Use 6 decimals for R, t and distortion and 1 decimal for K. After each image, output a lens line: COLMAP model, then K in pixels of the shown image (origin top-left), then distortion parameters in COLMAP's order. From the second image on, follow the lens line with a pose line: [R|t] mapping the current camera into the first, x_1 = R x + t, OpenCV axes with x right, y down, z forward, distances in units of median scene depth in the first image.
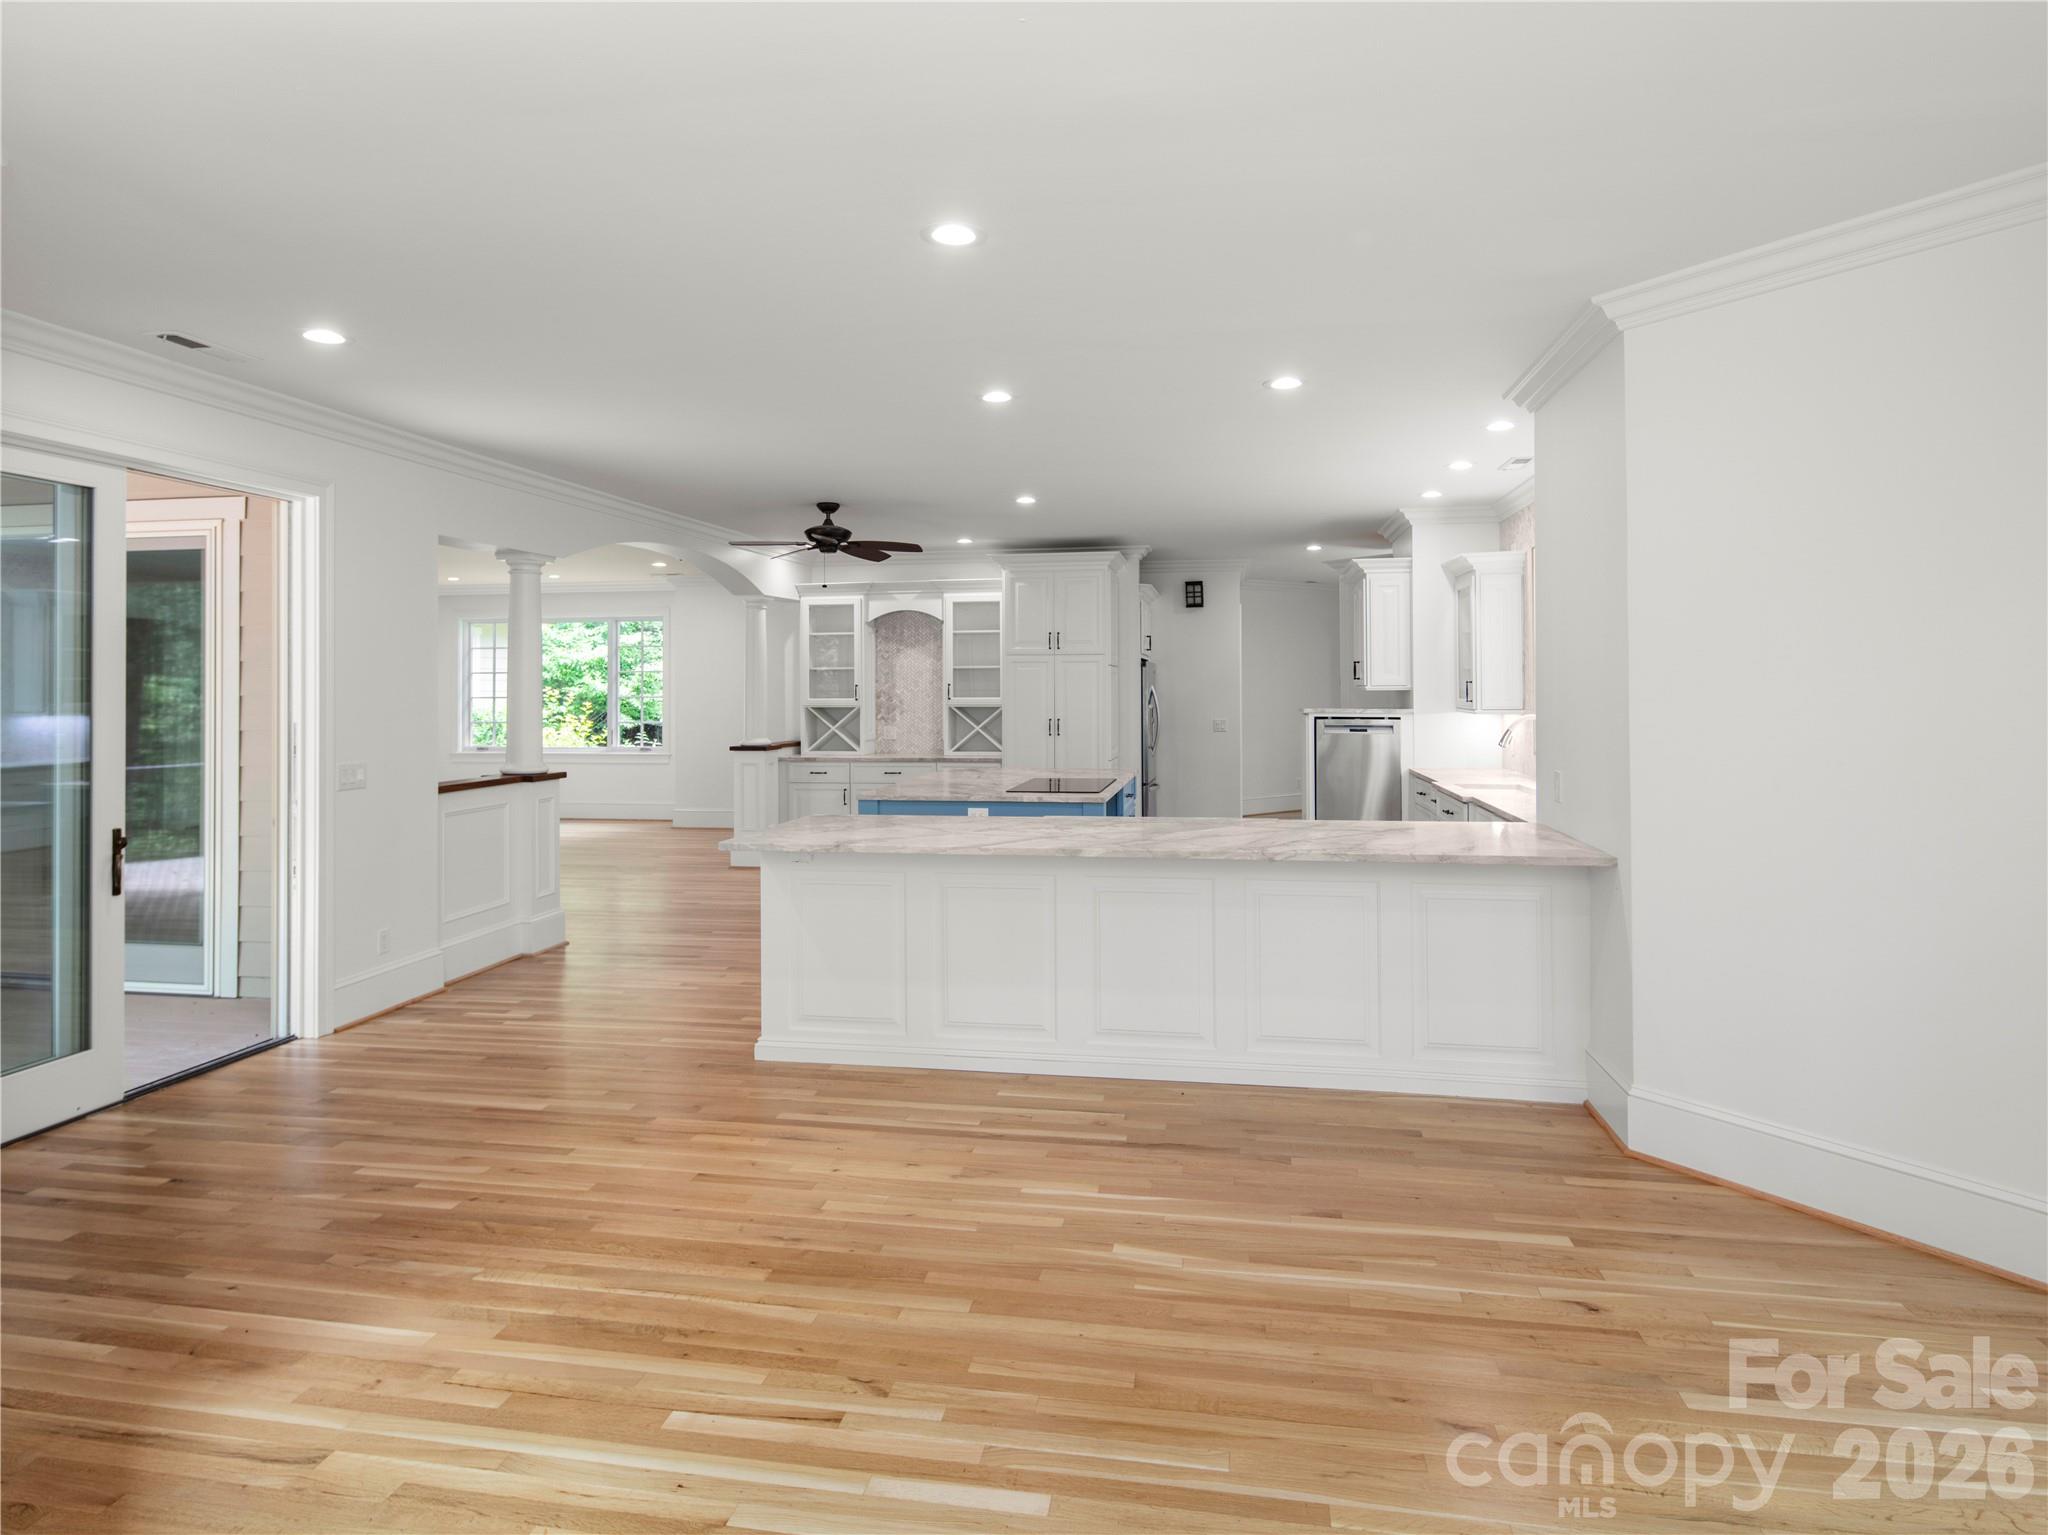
lens RADIAL K [[1121.7, 0, 1047.1], [0, 1121.7, 673.4], [0, 0, 1]] dist [0.006320, -0.005710]
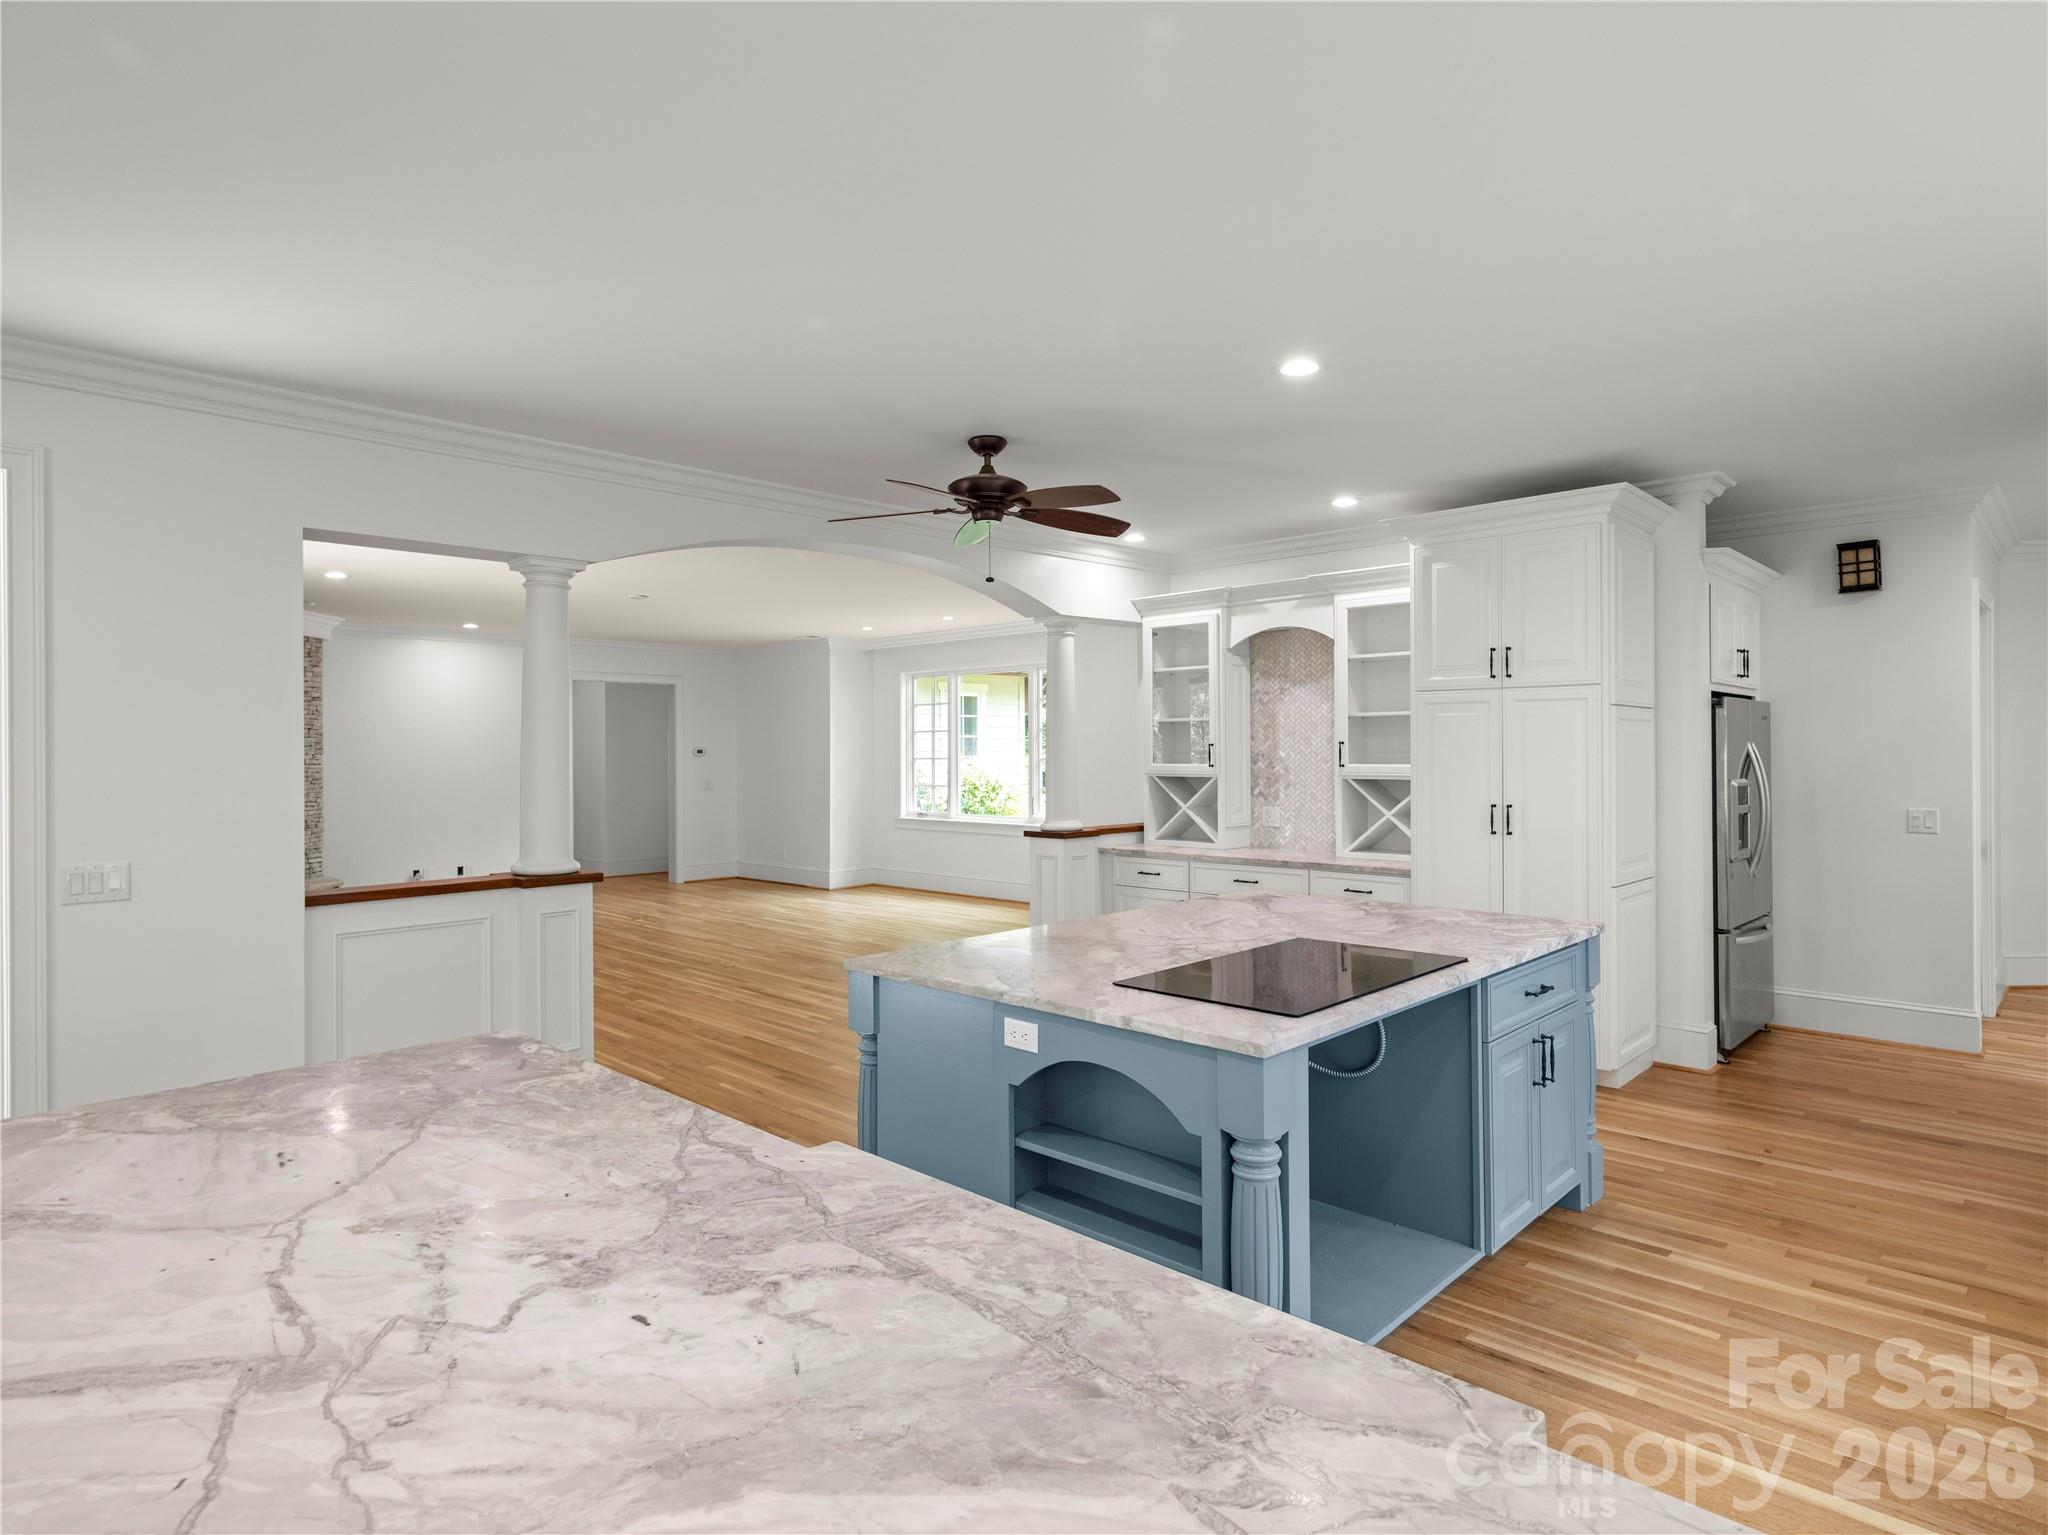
lens RADIAL K [[1121.7, 0, 1037.8], [0, 1121.7, 752.4], [0, 0, 1]] dist [0.006320, -0.005710]
pose [[0.830222, 0.000745, -0.557432, 0.115823], [0.009487, 0.999835, 0.015465, 0.004019], [0.557352, -0.018128, 0.830078, 0.388290]]
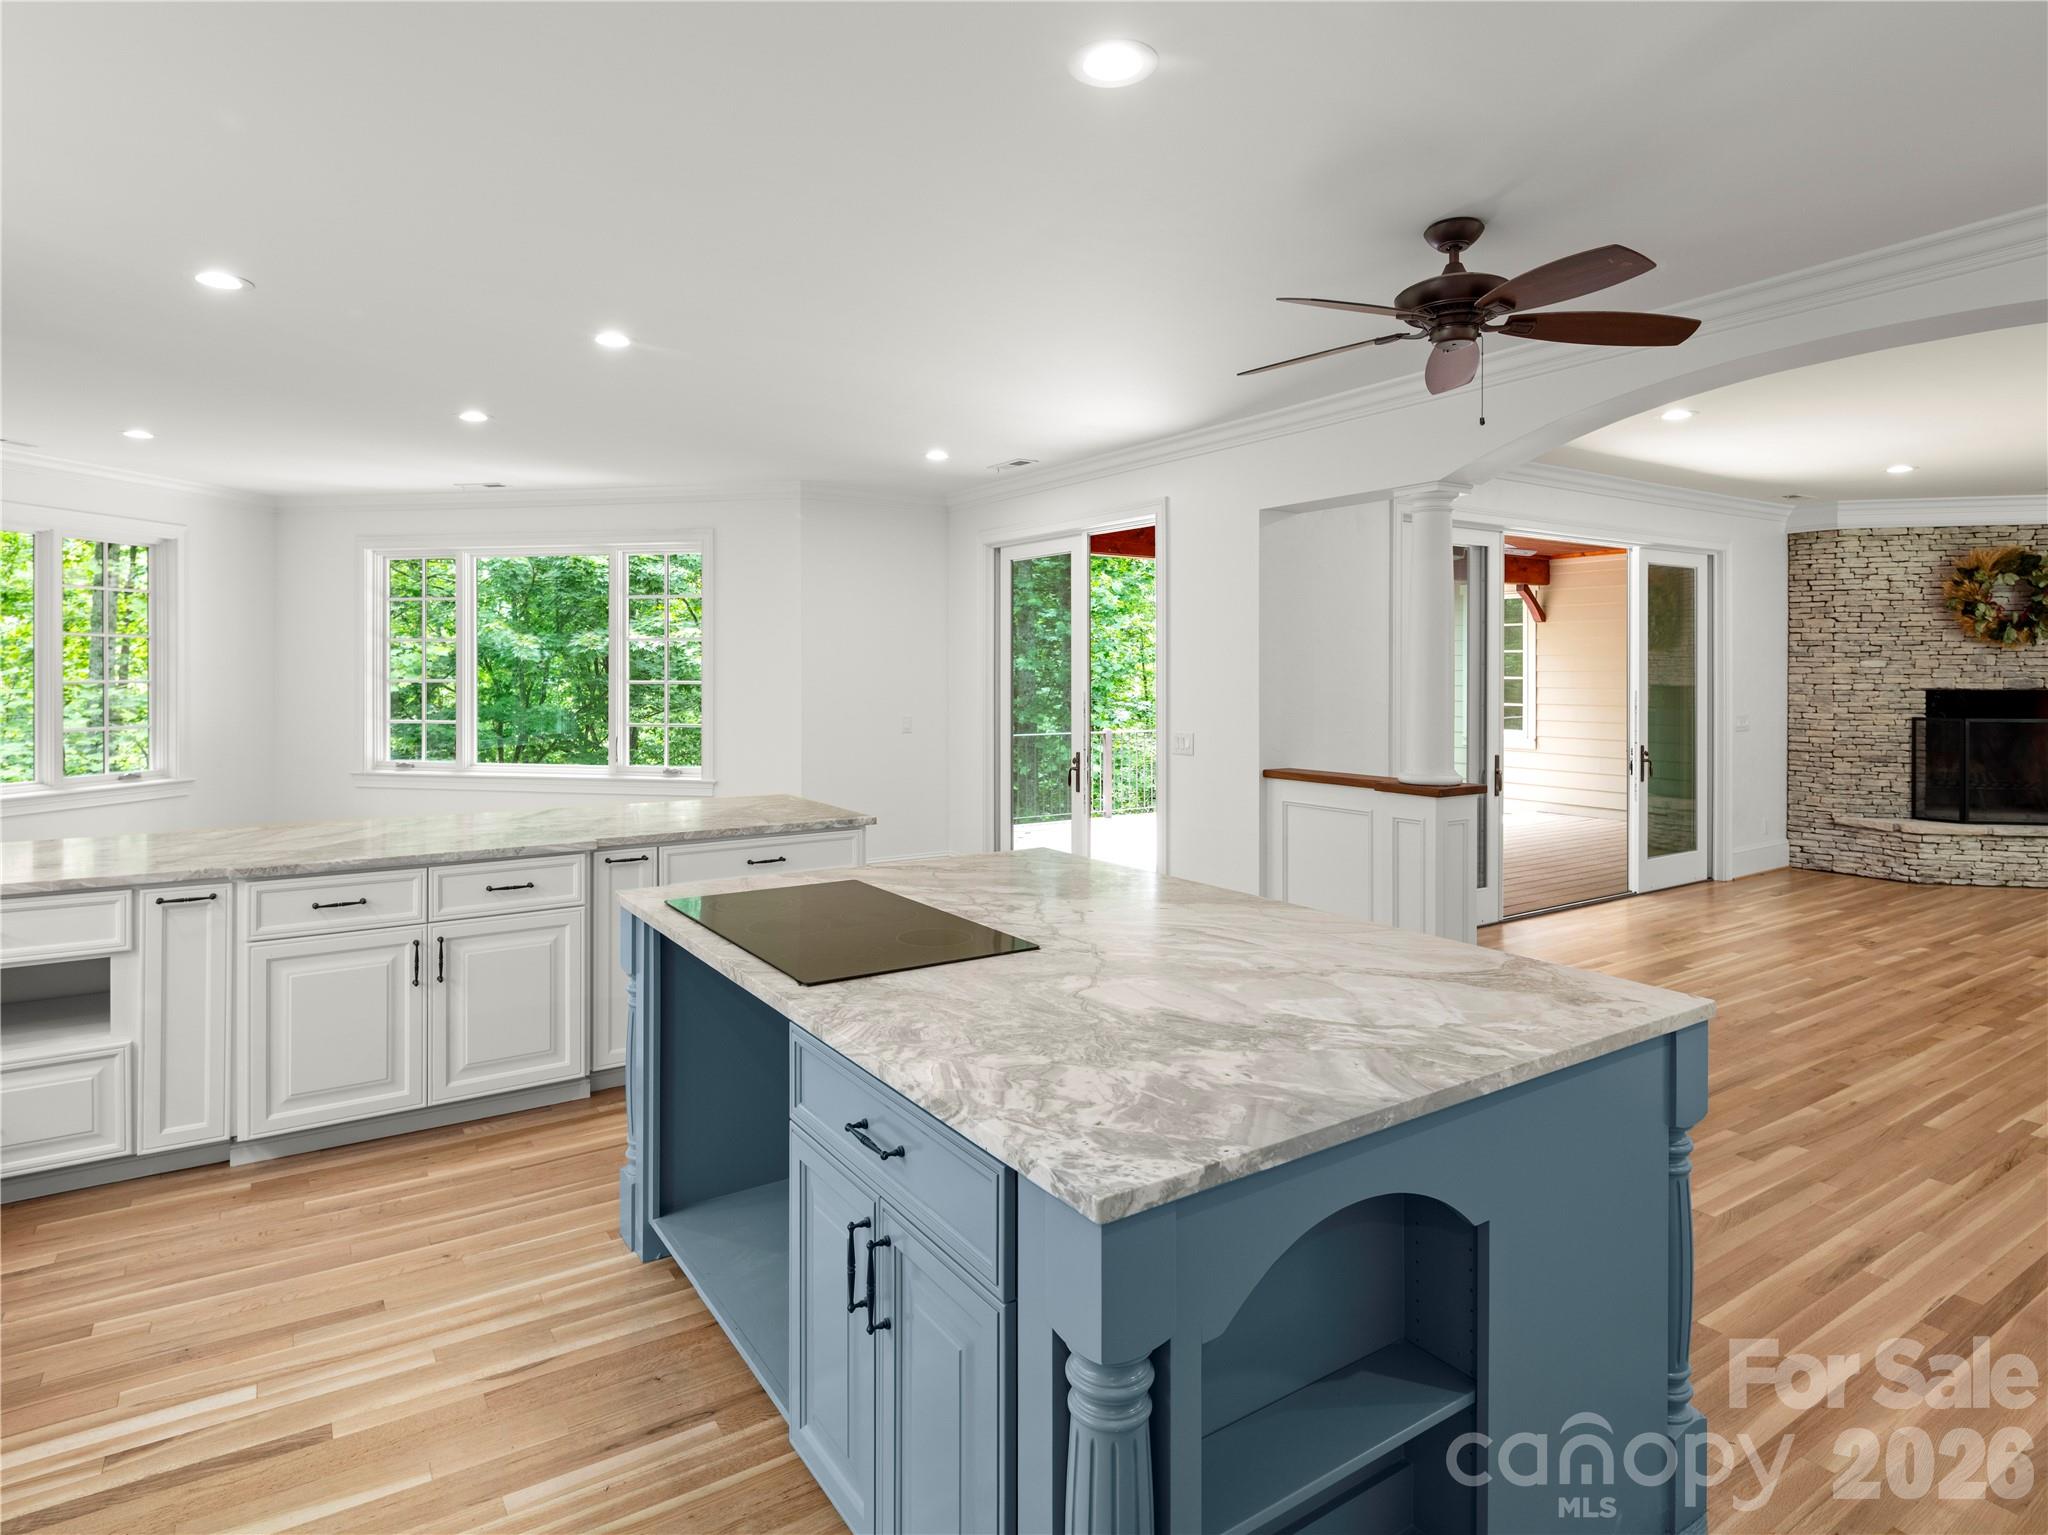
lens RADIAL K [[1121.7, 0, 1007.8], [0, 1121.7, 671.3], [0, 0, 1]] dist [0.006320, -0.005710]
pose [[-0.731153, 0.005645, -0.682191, 0.156032], [0.011956, 0.999918, -0.004540, 0.010020], [0.682109, -0.011476, -0.731160, 0.882870]]
